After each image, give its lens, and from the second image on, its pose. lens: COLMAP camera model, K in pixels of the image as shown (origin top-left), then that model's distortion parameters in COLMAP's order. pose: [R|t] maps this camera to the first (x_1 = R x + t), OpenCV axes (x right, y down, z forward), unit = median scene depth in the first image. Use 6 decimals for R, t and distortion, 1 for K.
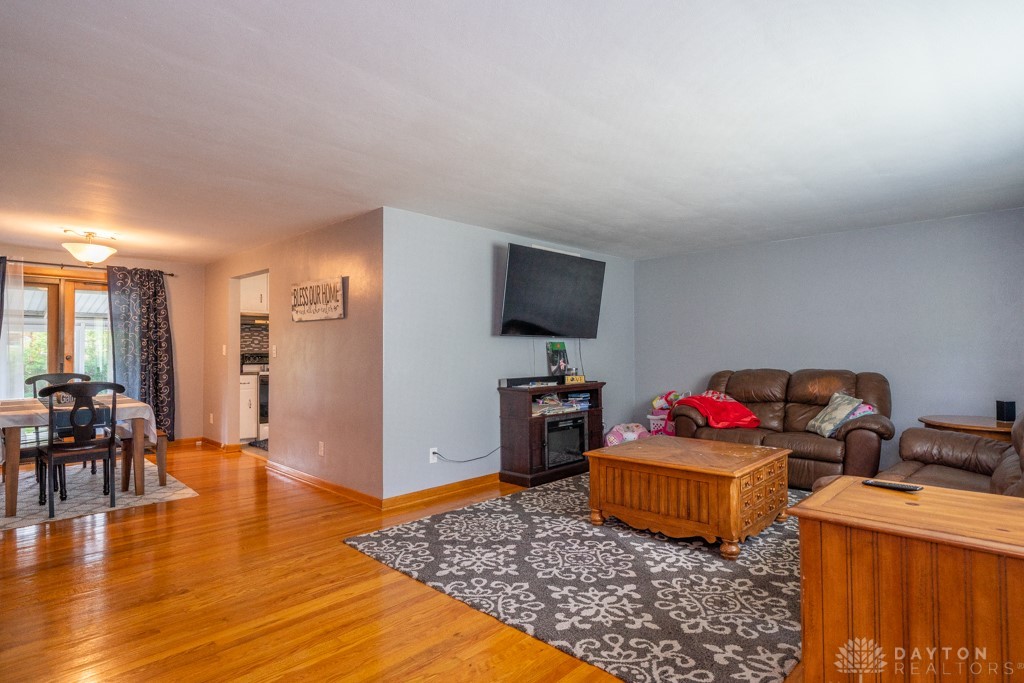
lens RADIAL K [[554.4, 0, 512.9], [0, 554.4, 342.1], [0, 0, 1]] dist [0.002819, 0.001295]
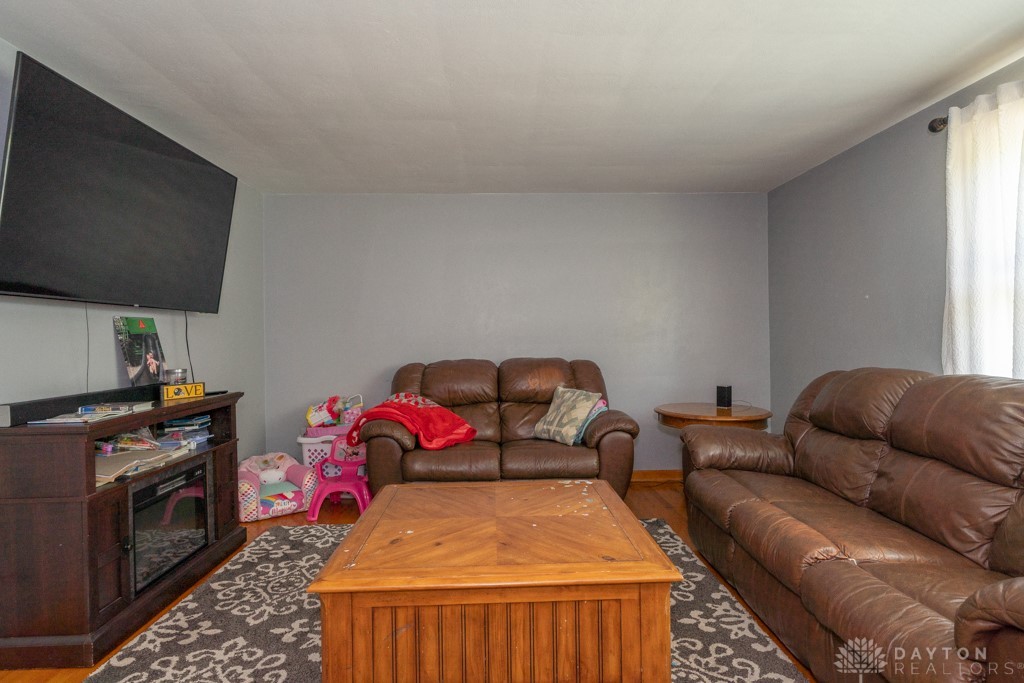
lens RADIAL K [[554.4, 0, 519.5], [0, 554.4, 338.2], [0, 0, 1]] dist [0.002819, 0.001295]
pose [[0.702441, -0.003215, 0.711735, -0.037200], [-0.006697, 0.999916, 0.011126, 0.011476], [-0.711710, -0.012582, 0.702360, 0.457888]]
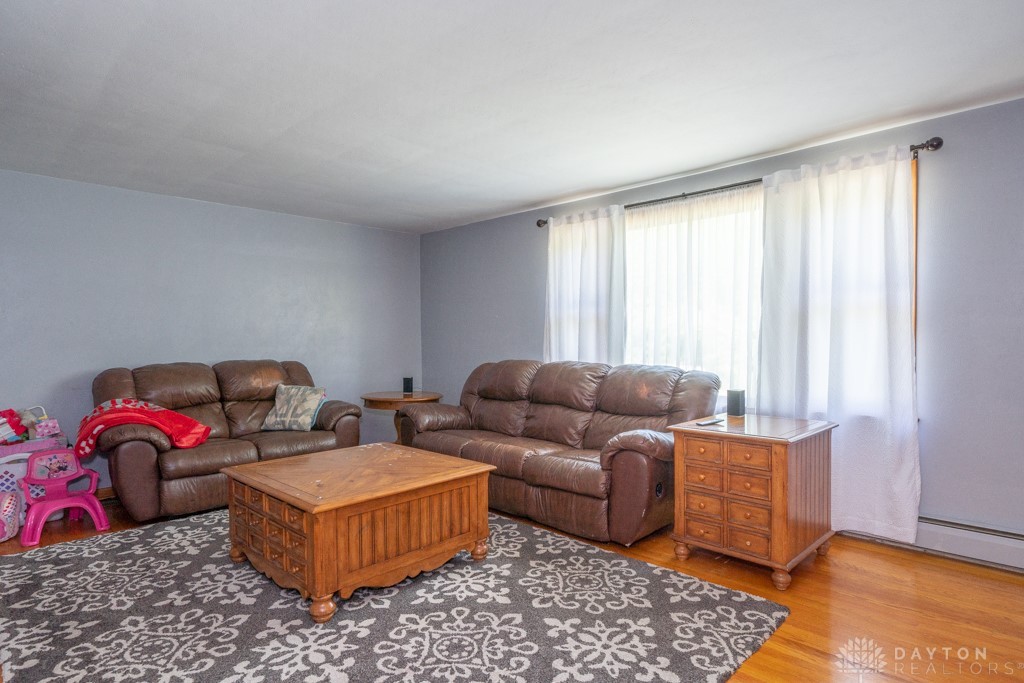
lens RADIAL K [[561.3, 0, 512.0], [0, 561.3, 349.3], [0, 0, 1]] dist [-0.000101, 0.002024]
pose [[0.012475, -0.013648, 0.999829, -0.343195], [-0.012577, 0.999826, 0.013805, 0.014594], [-0.999843, -0.012747, 0.012301, 0.585875]]
